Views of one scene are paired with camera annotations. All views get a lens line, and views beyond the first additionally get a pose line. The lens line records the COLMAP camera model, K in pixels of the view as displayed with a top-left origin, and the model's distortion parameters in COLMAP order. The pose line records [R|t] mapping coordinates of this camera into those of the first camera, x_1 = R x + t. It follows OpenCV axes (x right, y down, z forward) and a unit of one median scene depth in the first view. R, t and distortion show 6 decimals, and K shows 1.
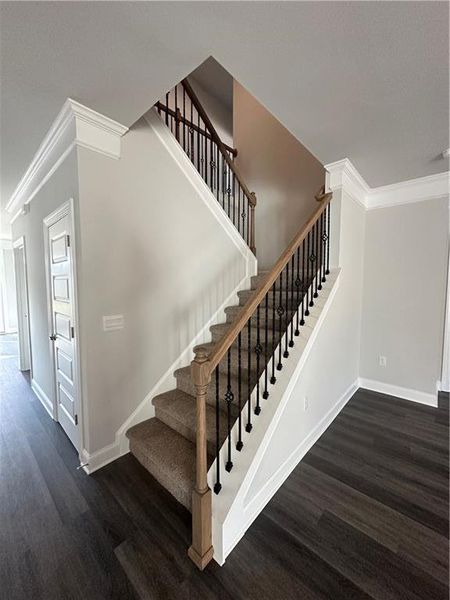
lens RADIAL K [[238.5, 0, 221.5], [0, 238.5, 302.8], [0, 0, 1]] dist [0.001197, -0.000647]
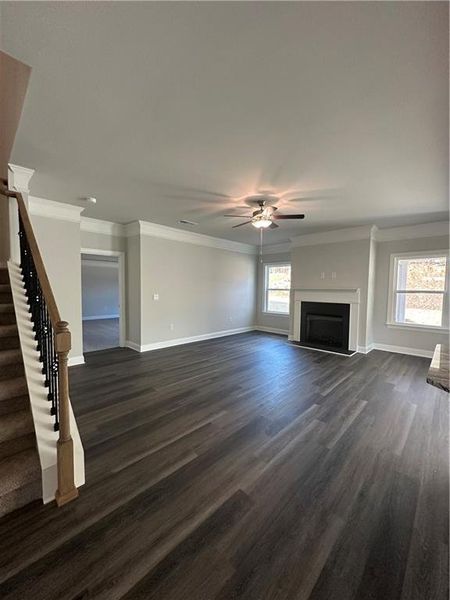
lens RADIAL K [[238.5, 0, 225.3], [0, 238.5, 301.1], [0, 0, 1]] dist [0.001197, -0.000647]
pose [[0.024871, -0.056070, 0.998117, -0.762941], [0.069457, 0.996110, 0.054227, 0.051699], [-0.997275, 0.067977, 0.028668, 0.072255]]
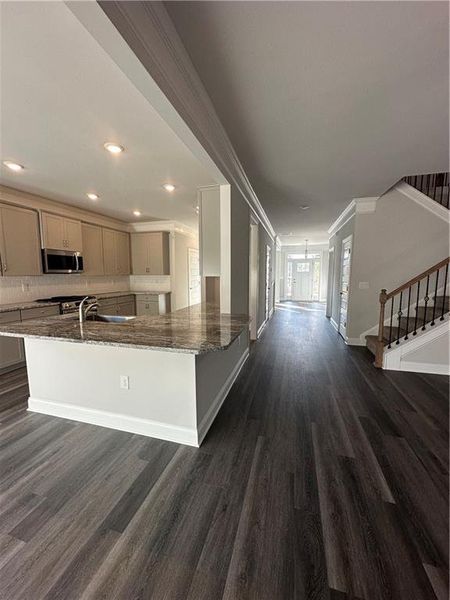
lens RADIAL K [[238.5, 0, 220.9], [0, 238.5, 301.8], [0, 0, 1]] dist [0.001197, -0.000647]
pose [[0.434193, 0.096861, -0.895597, 0.948376], [-0.063956, 0.995008, 0.076606, 0.147640], [0.898546, 0.024017, 0.438221, -1.149985]]
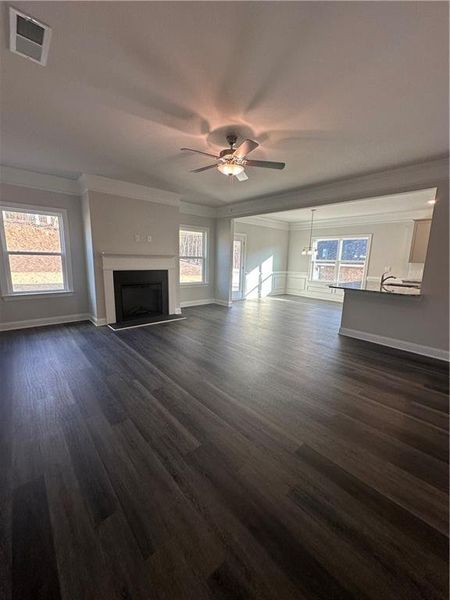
lens RADIAL K [[238.5, 0, 226.4], [0, 238.5, 302.6], [0, 0, 1]] dist [0.001197, -0.000647]
pose [[-0.994471, -0.047188, 0.093816, 0.937600], [-0.020711, 0.963942, 0.265305, -0.044583], [-0.102953, 0.261895, -0.959589, 1.318544]]
